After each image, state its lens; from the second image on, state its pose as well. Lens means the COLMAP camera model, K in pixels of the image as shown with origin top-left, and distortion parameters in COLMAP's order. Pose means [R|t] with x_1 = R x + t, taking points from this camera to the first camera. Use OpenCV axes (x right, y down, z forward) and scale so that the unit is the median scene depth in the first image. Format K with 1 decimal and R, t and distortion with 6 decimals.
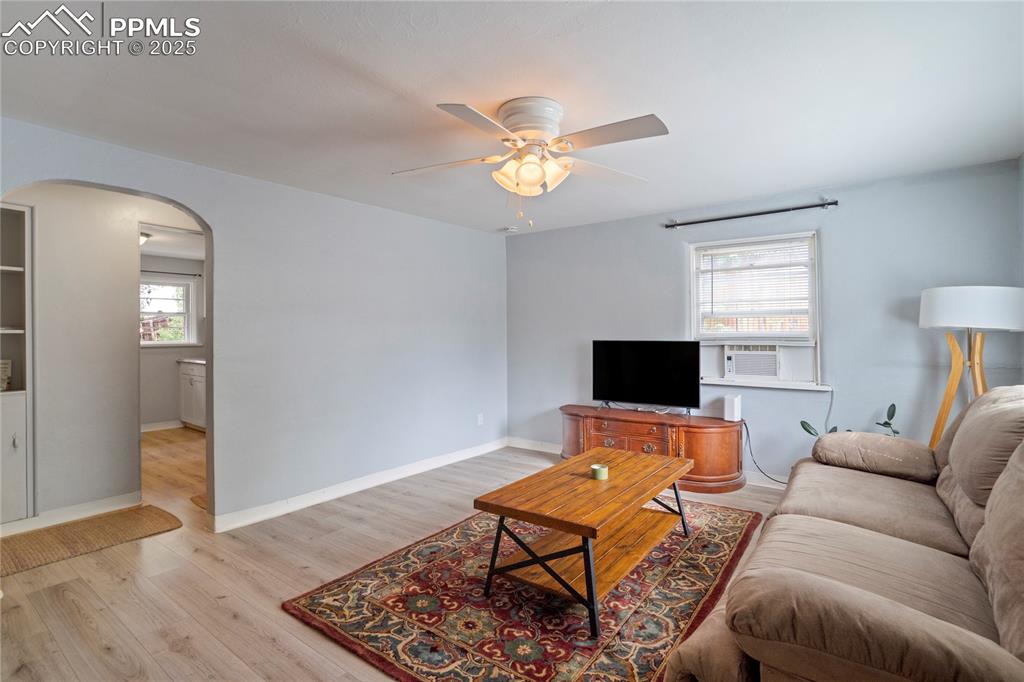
lens RADIAL K [[493.2, 0, 513.8], [0, 493.2, 338.8], [0, 0, 1]] dist [-0.004559, -0.000276]
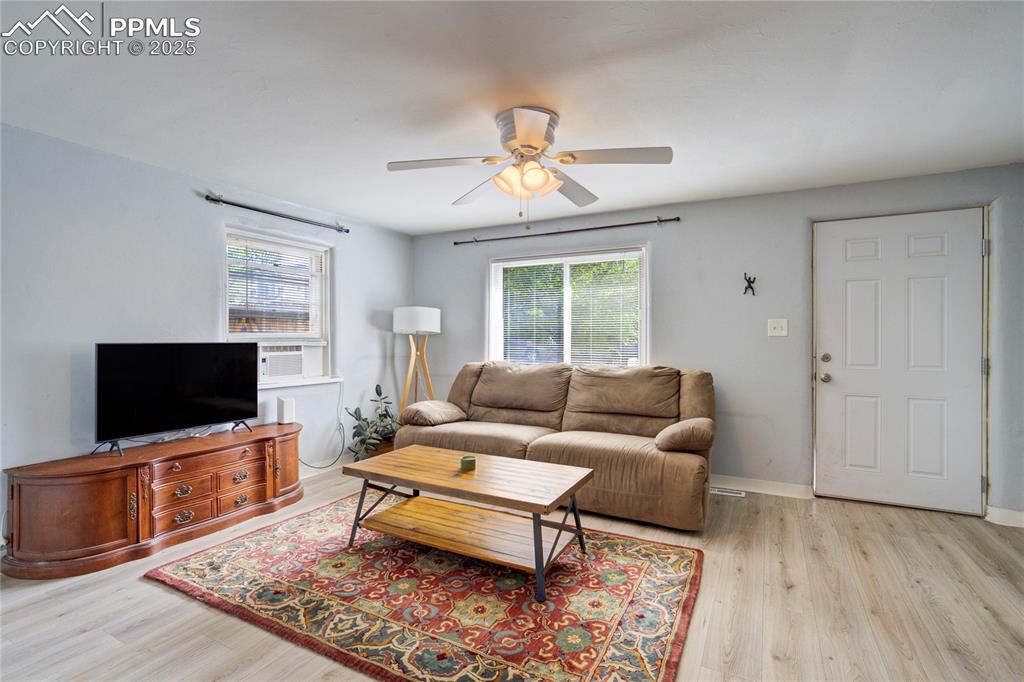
lens RADIAL K [[477.2, 0, 512.6], [0, 477.2, 337.6], [0, 0, 1]] dist [-0.000781, 0.000003]
pose [[-0.142769, 0.003184, 0.989751, -0.765843], [0.006108, 0.999979, -0.002336, 0.001388], [-0.989737, 0.005712, -0.142785, 0.927262]]
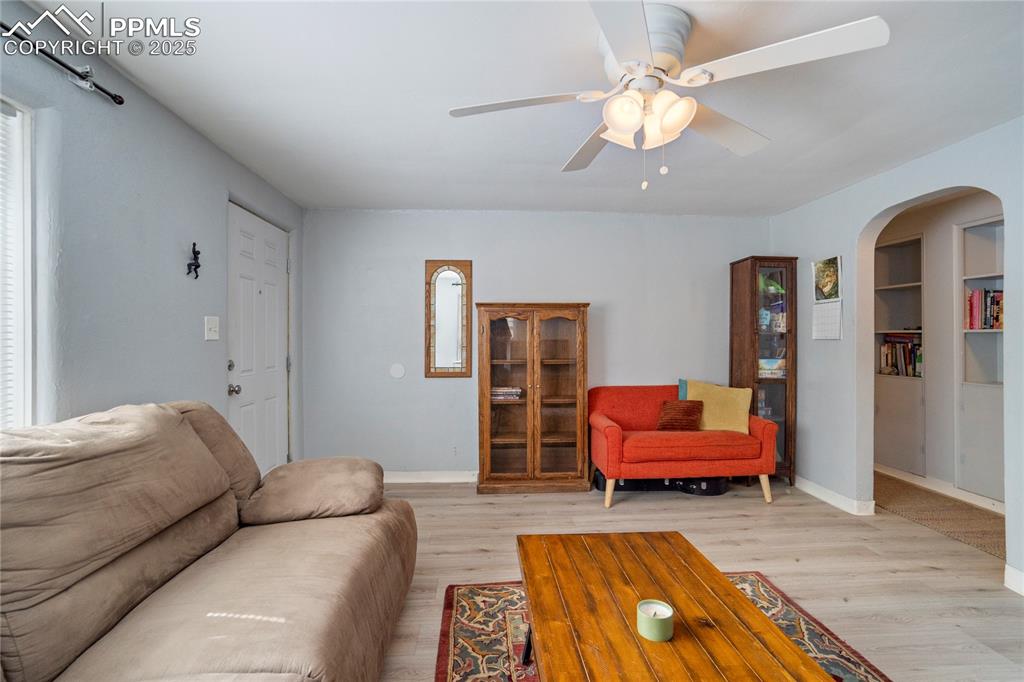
lens RADIAL K [[493.2, 0, 513.8], [0, 493.2, 338.8], [0, 0, 1]] dist [-0.004559, -0.000276]
pose [[-0.760739, 0.007982, -0.649009, 0.521289], [0.000566, 0.999932, 0.011635, -0.009283], [0.649058, 0.008484, -0.760692, 1.126580]]
